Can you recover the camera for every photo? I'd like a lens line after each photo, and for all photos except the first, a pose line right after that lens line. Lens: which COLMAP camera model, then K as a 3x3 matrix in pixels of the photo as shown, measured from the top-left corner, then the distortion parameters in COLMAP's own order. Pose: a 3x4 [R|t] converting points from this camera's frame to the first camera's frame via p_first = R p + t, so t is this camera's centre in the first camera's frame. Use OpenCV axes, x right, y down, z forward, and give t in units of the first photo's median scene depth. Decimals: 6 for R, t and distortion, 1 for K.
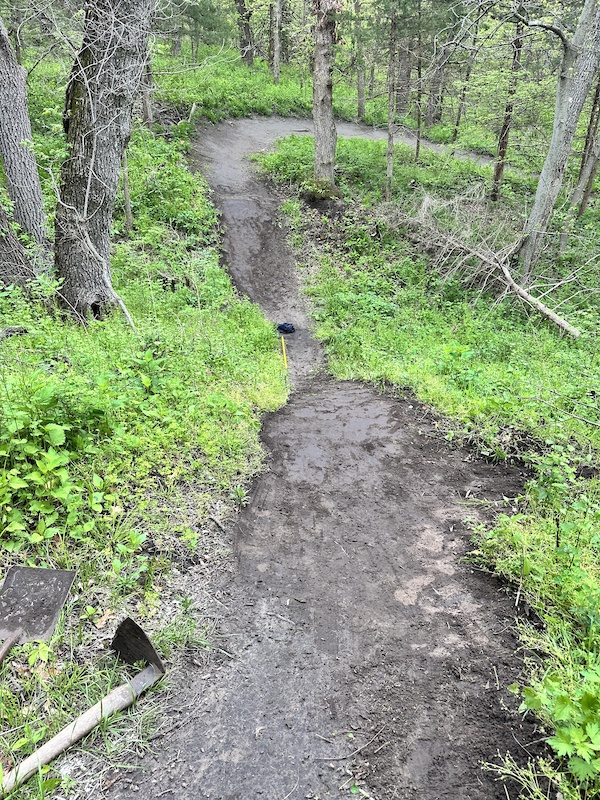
lens RADIAL K [[560.1, 0, 298.4], [0, 560.1, 403.9], [0, 0, 1]] dist [-0.002517, -0.022776]
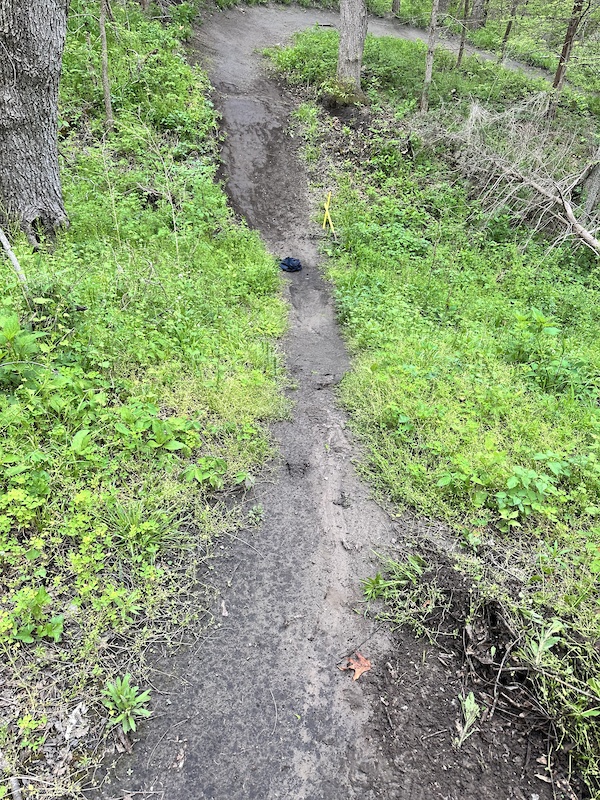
lens RADIAL K [[560.1, 0, 303.0], [0, 560.1, 396.7], [0, 0, 1]] dist [-0.002517, -0.022776]
pose [[0.998488, 0.054972, 0.000617, 0.004612], [-0.054700, 0.992294, 0.111178, -0.030028], [0.005499, -0.111043, 0.993800, 0.147910]]
